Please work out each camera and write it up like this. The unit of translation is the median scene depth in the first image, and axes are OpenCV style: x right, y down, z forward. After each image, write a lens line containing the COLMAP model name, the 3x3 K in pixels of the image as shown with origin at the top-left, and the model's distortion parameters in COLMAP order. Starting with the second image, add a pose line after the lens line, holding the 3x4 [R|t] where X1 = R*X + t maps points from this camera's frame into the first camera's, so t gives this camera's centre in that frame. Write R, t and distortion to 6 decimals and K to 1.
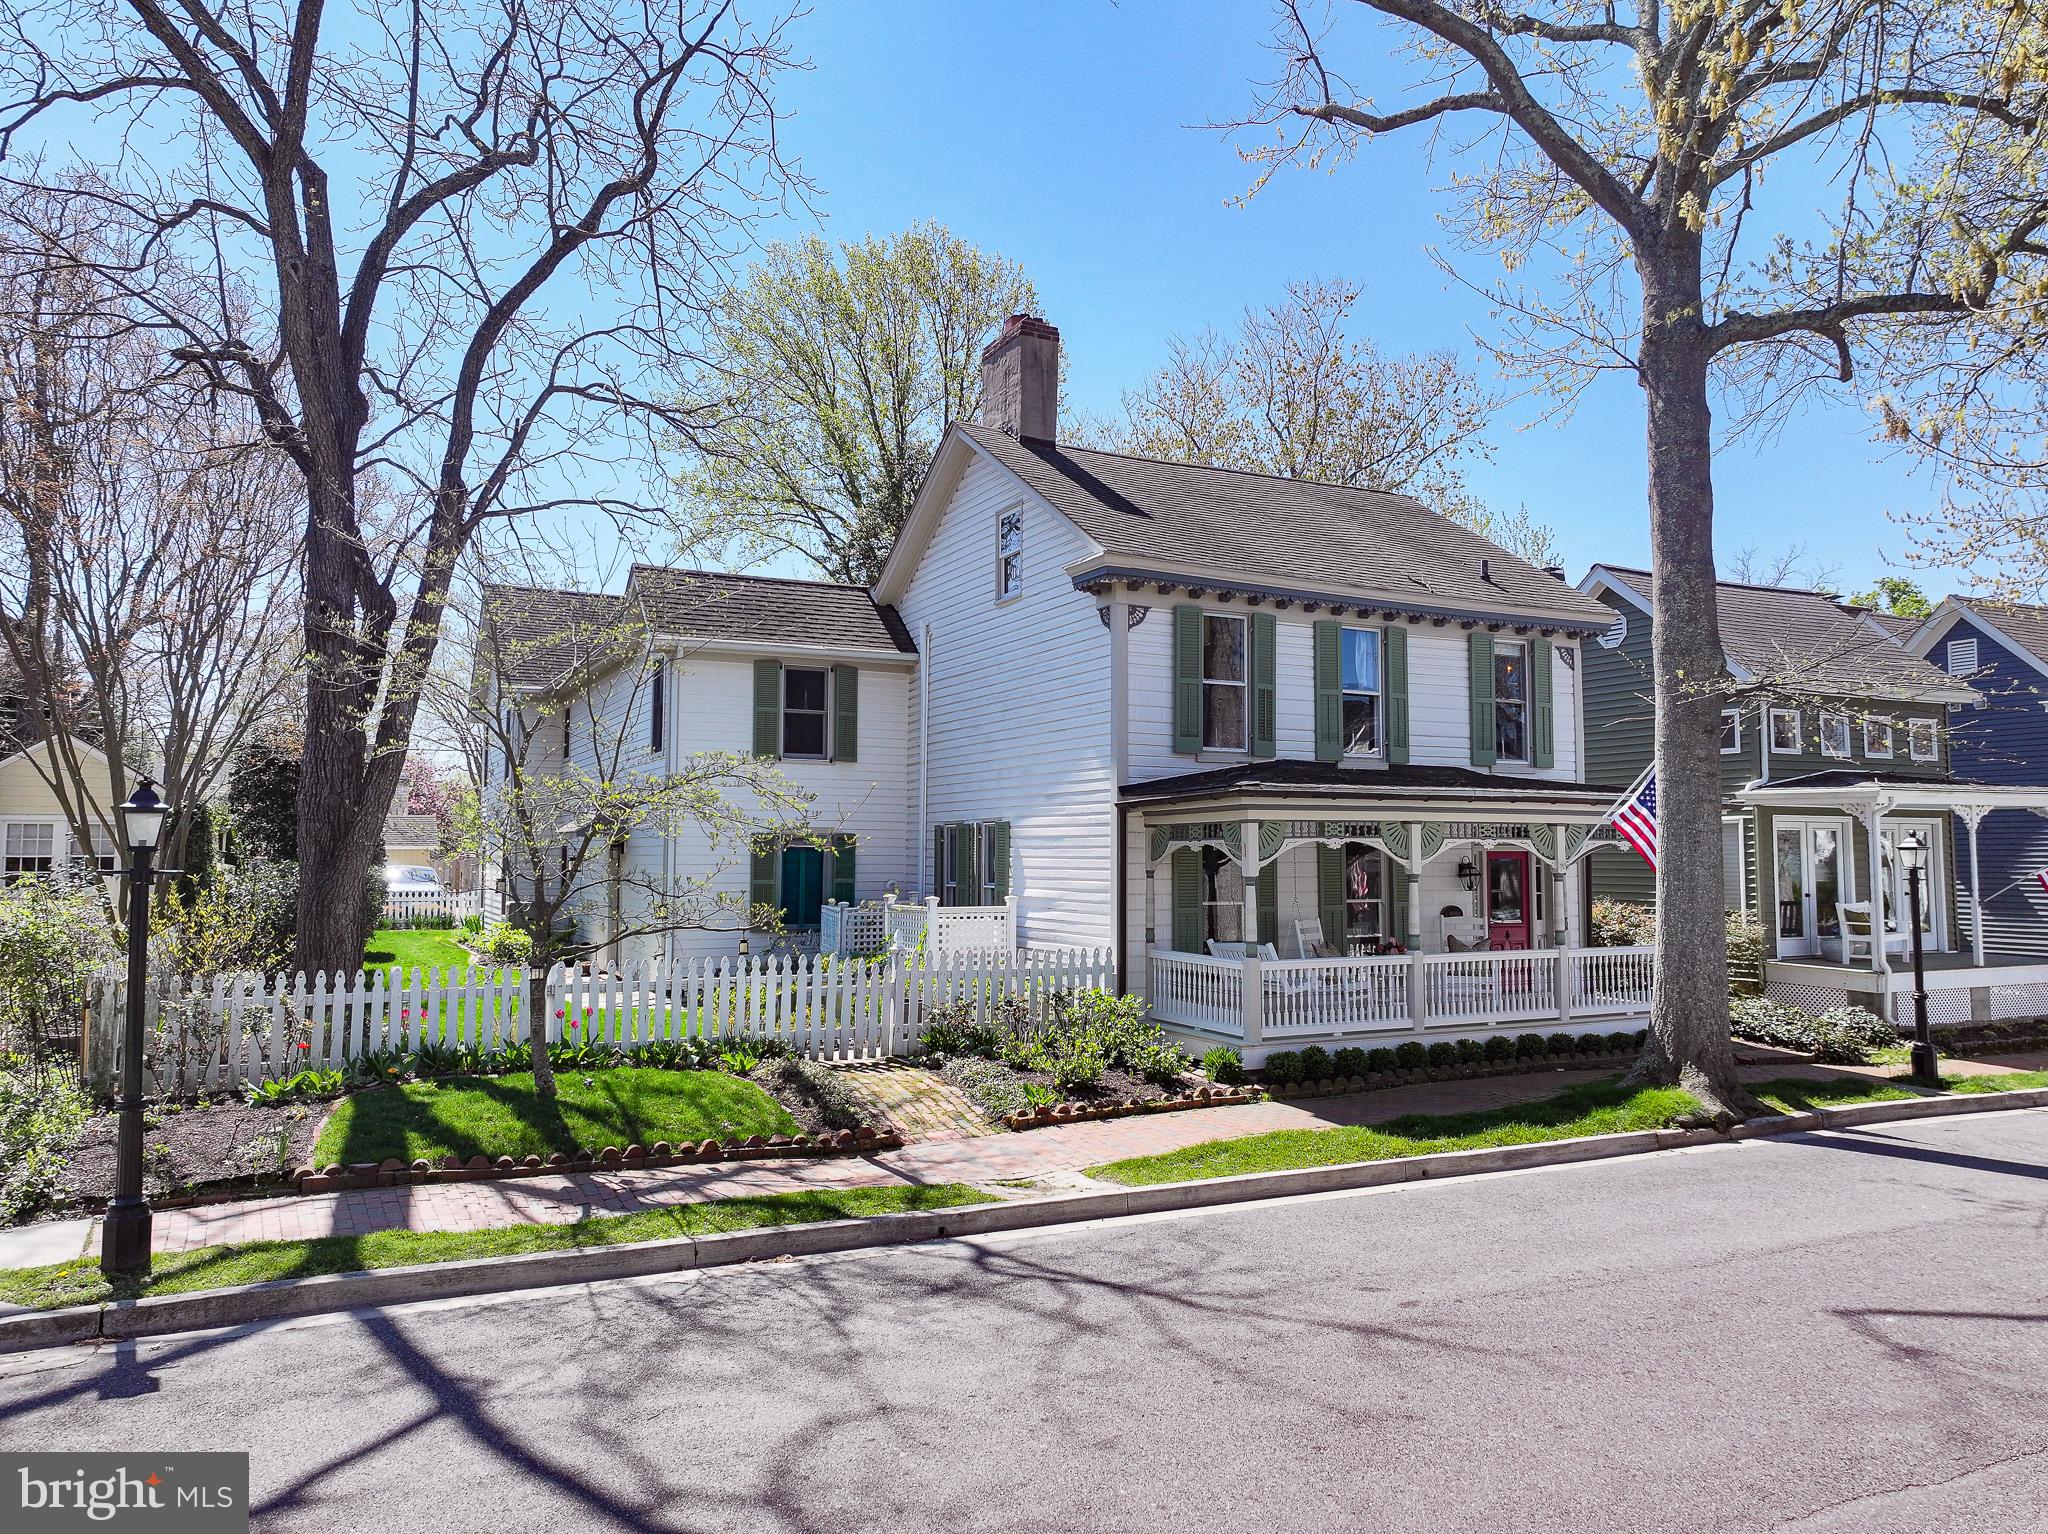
lens RADIAL K [[1438.9, 0, 1030.3], [0, 1438.9, 760.2], [0, 0, 1]] dist [-0.000024, 0.005398]
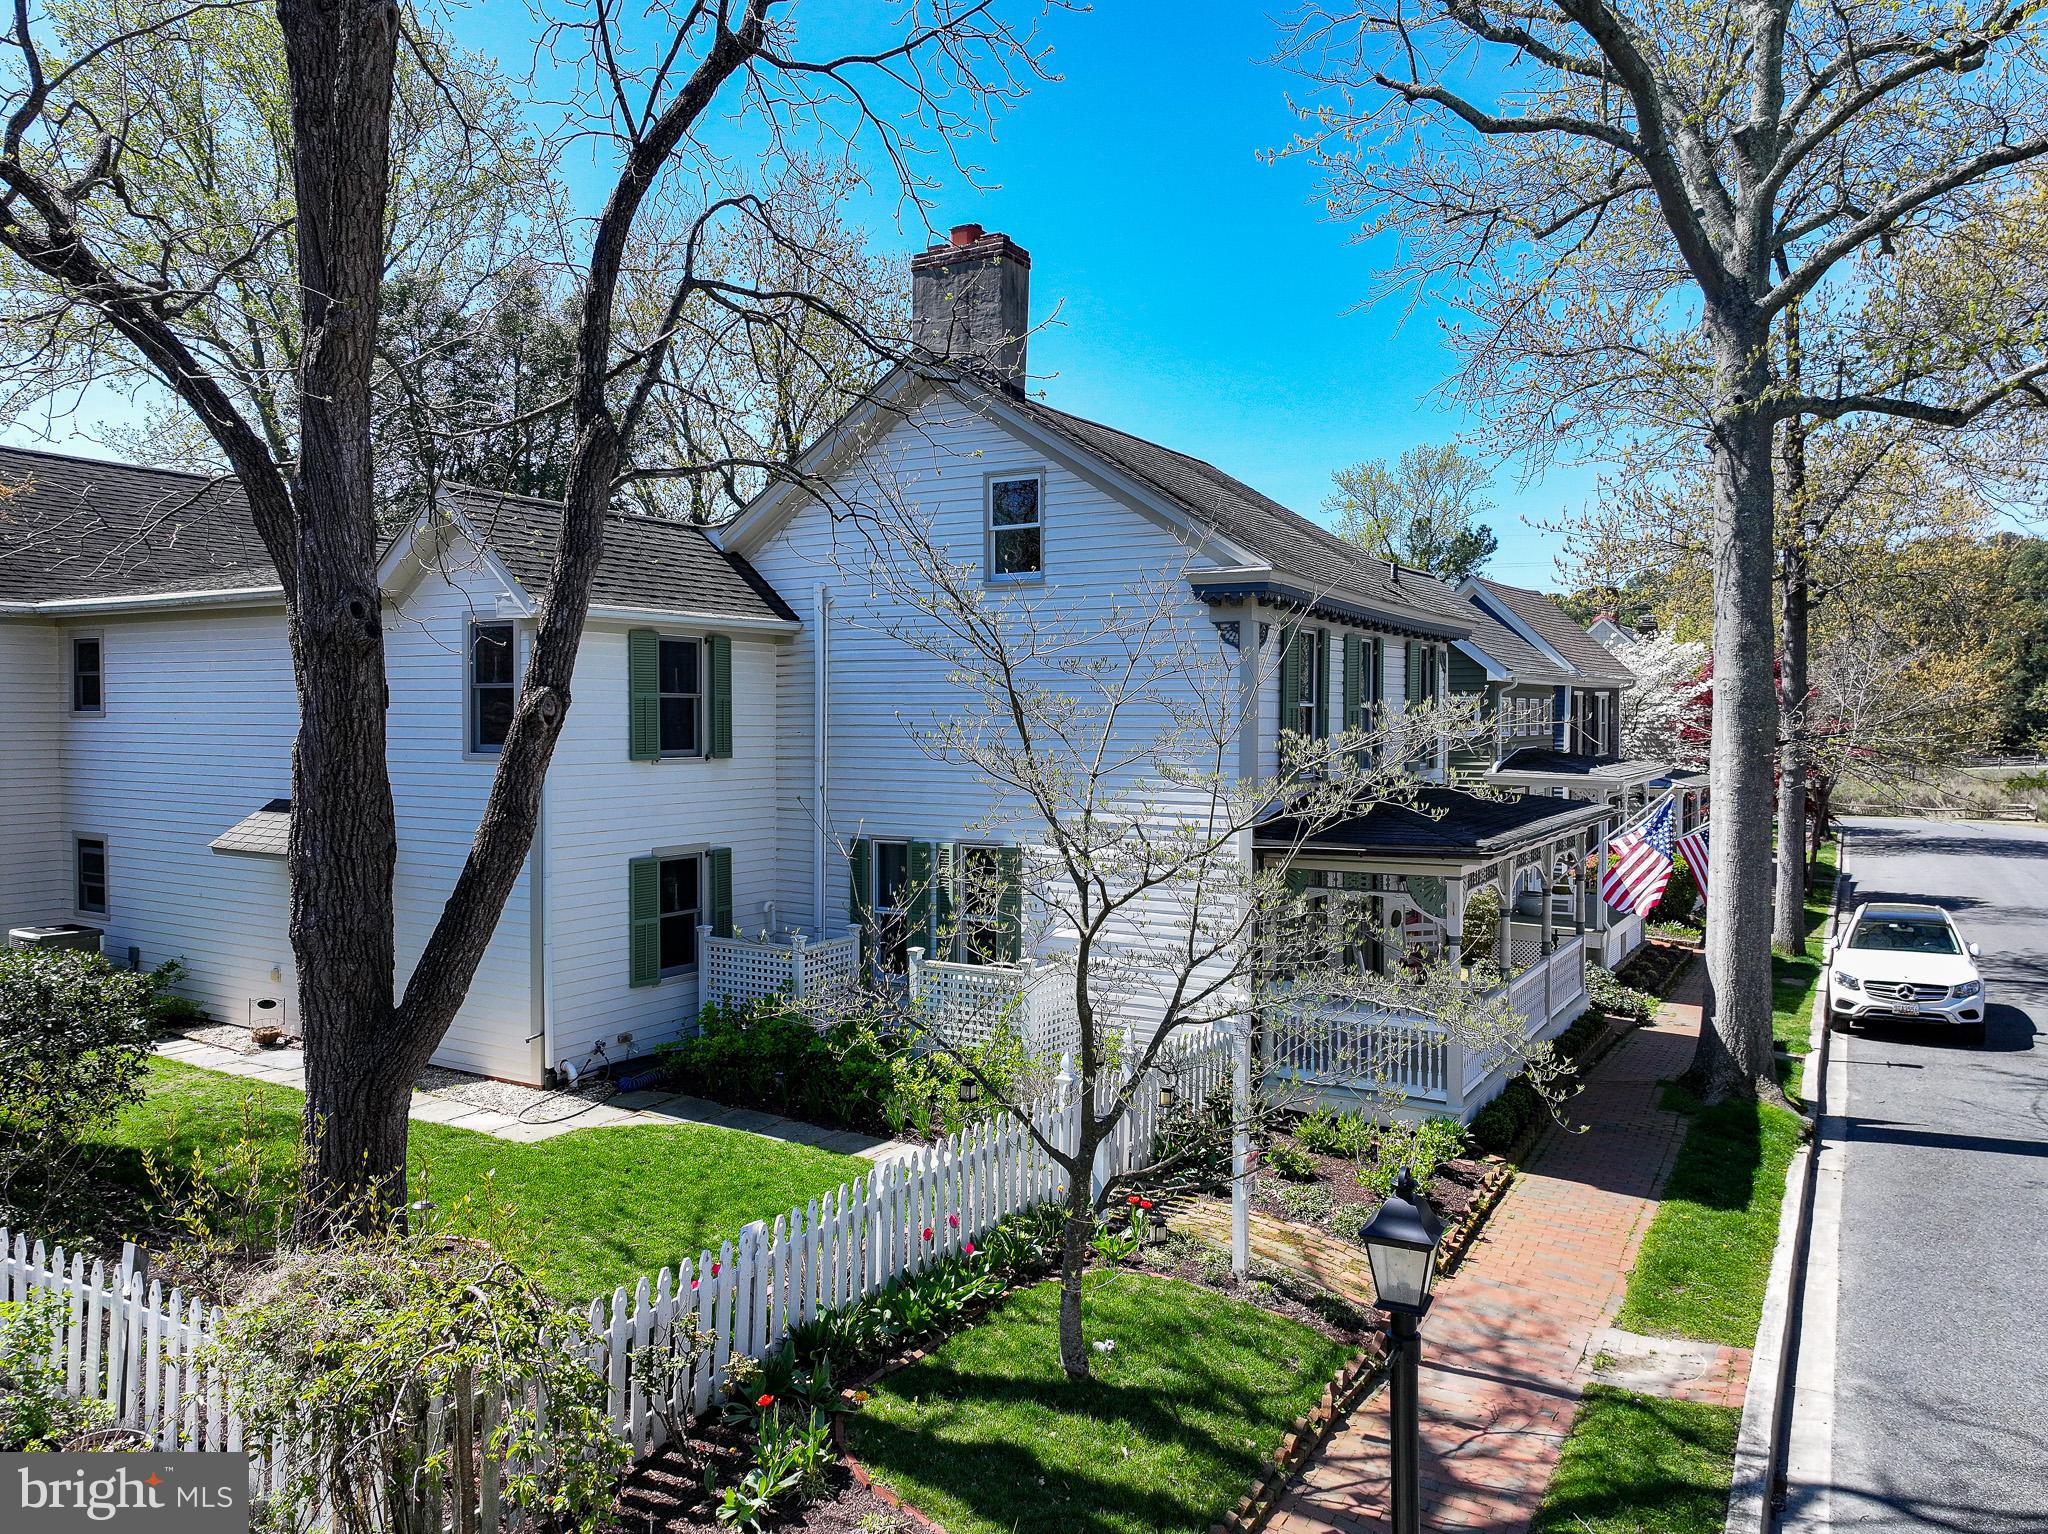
lens RADIAL K [[1440.9, 0, 1030.2], [0, 1440.9, 760.7], [0, 0, 1]] dist [0.000648, 0.007811]
pose [[0.845289, -0.016059, 0.534068, -0.525295], [-0.038179, 0.995178, 0.090352, -0.097338], [-0.532944, -0.096764, 0.840600, 0.315720]]
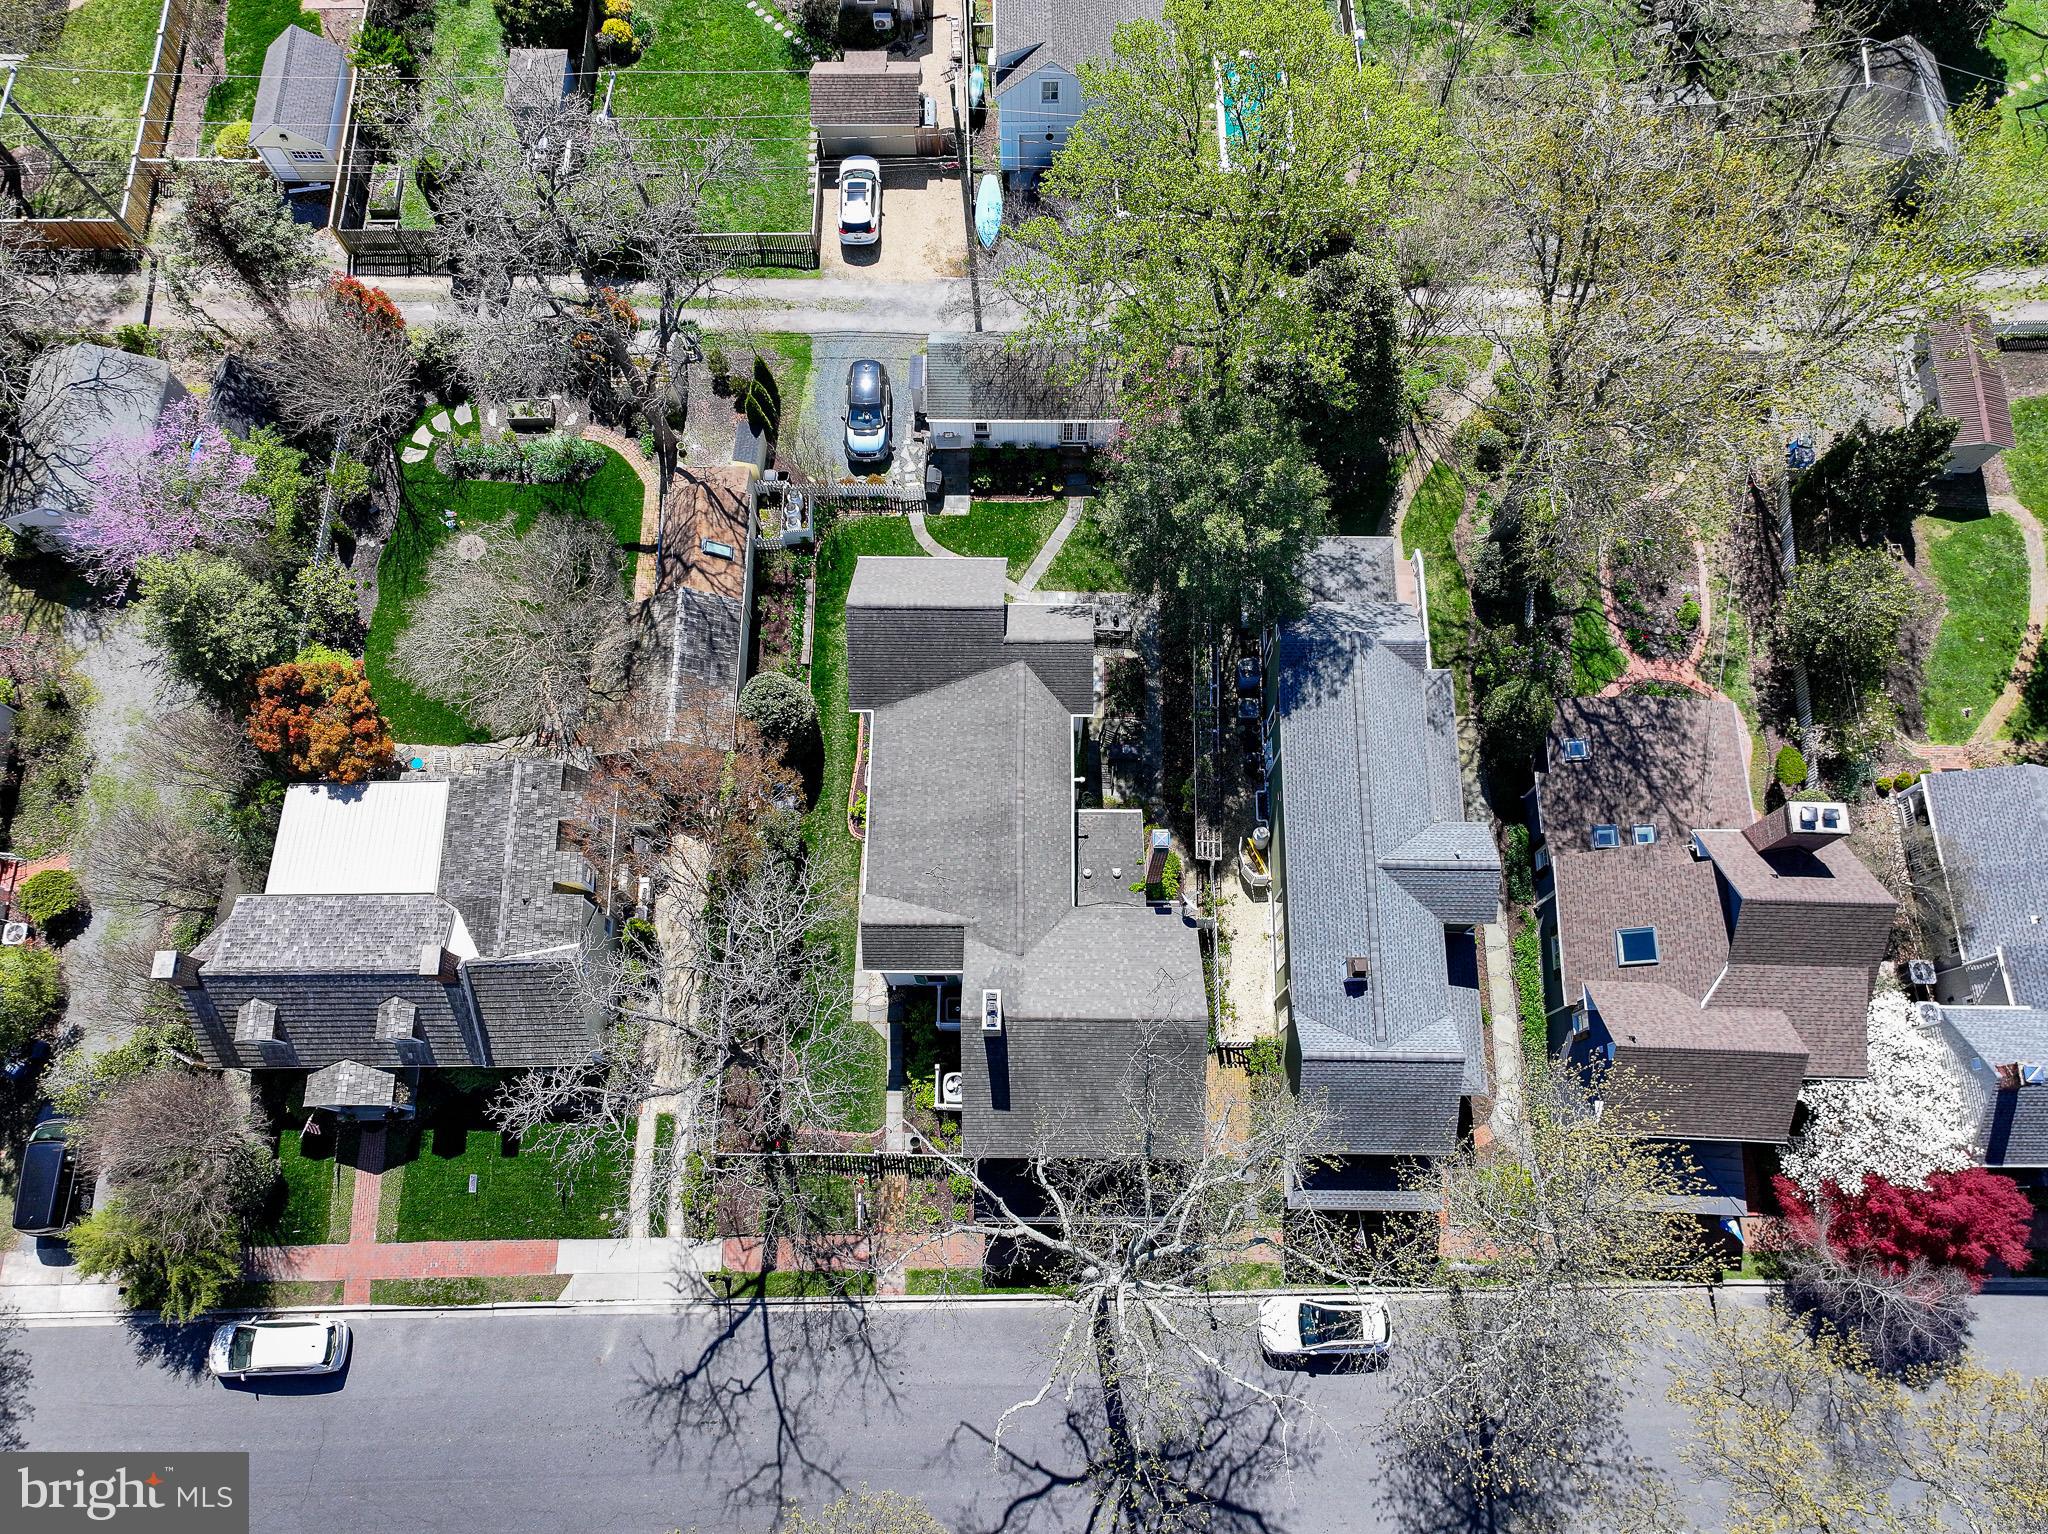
lens RADIAL K [[1440.9, 0, 1030.2], [0, 1440.9, 760.7], [0, 0, 1]] dist [0.000648, 0.007811]
pose [[0.891247, 0.425276, -0.157538, 0.289729], [0.035871, 0.280178, 0.959278, -3.127926], [0.452096, -0.860605, 0.234452, 1.026276]]
